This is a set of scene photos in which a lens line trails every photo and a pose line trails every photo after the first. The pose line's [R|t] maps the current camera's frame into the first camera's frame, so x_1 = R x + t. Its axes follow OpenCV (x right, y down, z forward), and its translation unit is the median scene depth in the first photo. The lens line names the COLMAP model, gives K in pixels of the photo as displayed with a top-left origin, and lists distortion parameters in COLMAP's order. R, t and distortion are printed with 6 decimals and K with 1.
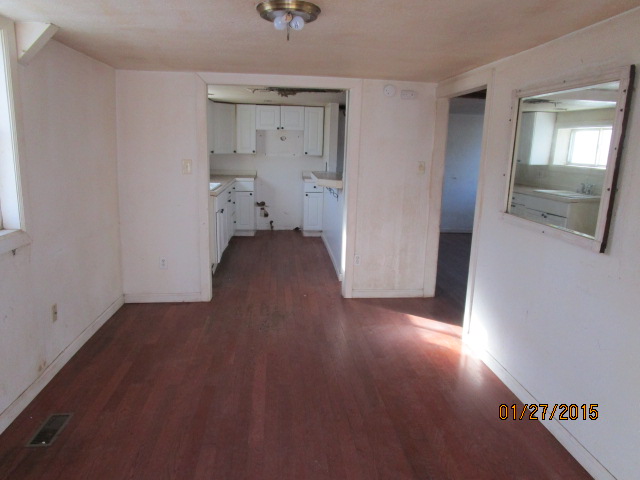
lens RADIAL K [[451.3, 0, 319.7], [0, 451.3, 236.9], [0, 0, 1]] dist [-0.002889, 0.004412]
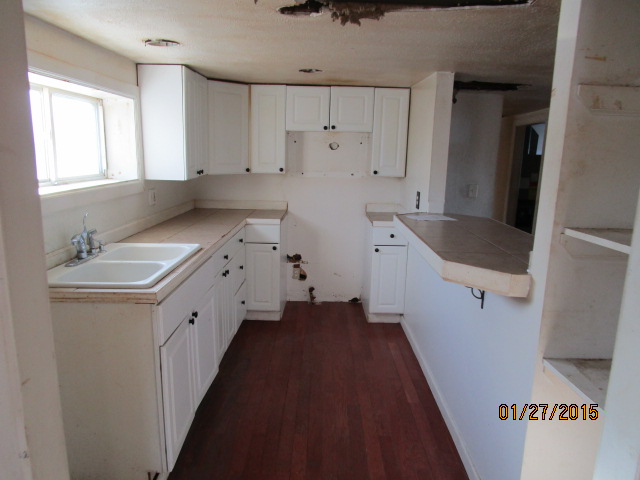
lens RADIAL K [[451.3, 0, 323.1], [0, 451.3, 241.4], [0, 0, 1]] dist [-0.002889, 0.004412]
pose [[0.996330, 0.012152, -0.084728, -0.045941], [-0.012989, 0.999872, -0.009339, -0.095328], [0.084604, 0.010406, 0.996360, 0.445124]]
